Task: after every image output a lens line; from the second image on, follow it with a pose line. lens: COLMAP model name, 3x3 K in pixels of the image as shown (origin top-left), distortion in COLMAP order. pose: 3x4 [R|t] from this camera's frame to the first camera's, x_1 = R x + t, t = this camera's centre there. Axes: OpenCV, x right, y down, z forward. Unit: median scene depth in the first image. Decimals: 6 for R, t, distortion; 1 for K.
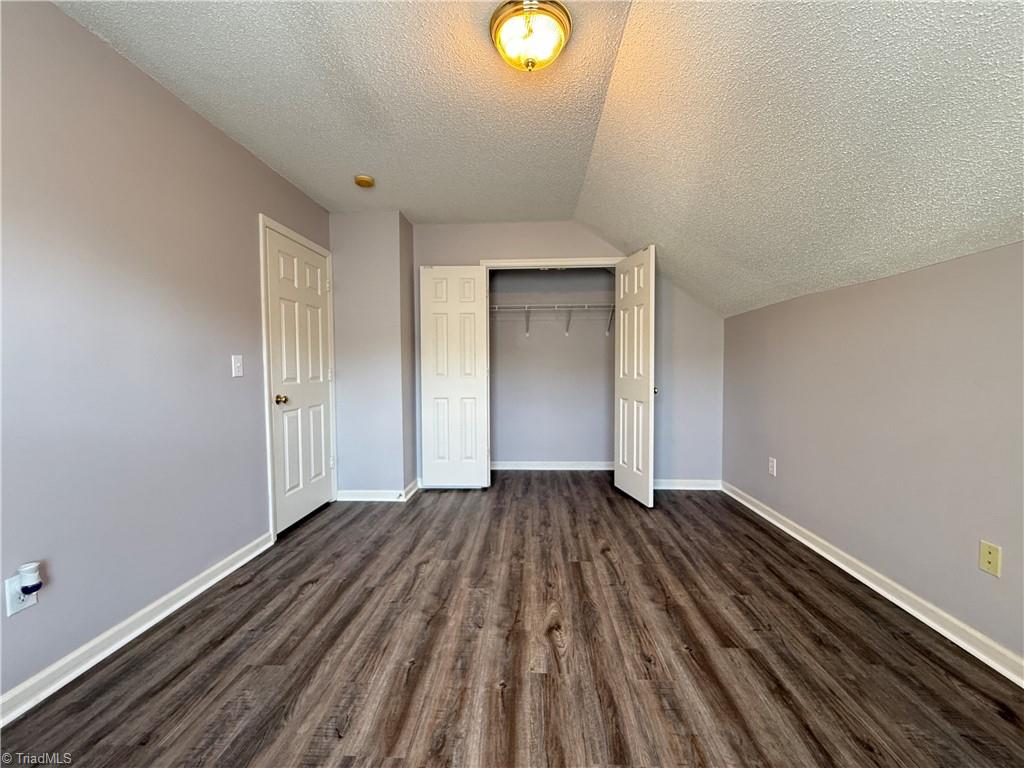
lens RADIAL K [[411.7, 0, 513.8], [0, 411.7, 382.4], [0, 0, 1]] dist [-0.000054, -0.000149]
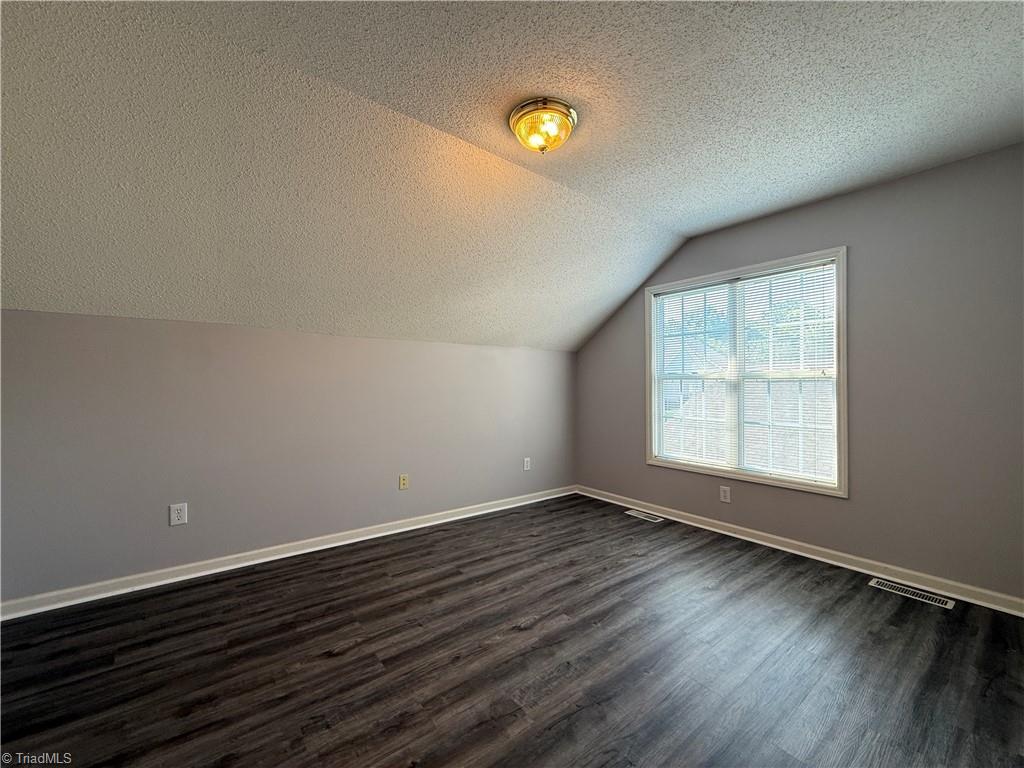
lens RADIAL K [[411.7, 0, 513.8], [0, 411.7, 382.4], [0, 0, 1]] dist [-0.000054, -0.000149]
pose [[-0.658817, 0.013620, 0.752180, -0.653679], [0.026085, 0.999648, 0.004746, -0.067928], [-0.751851, 0.022747, -0.658941, 1.524631]]
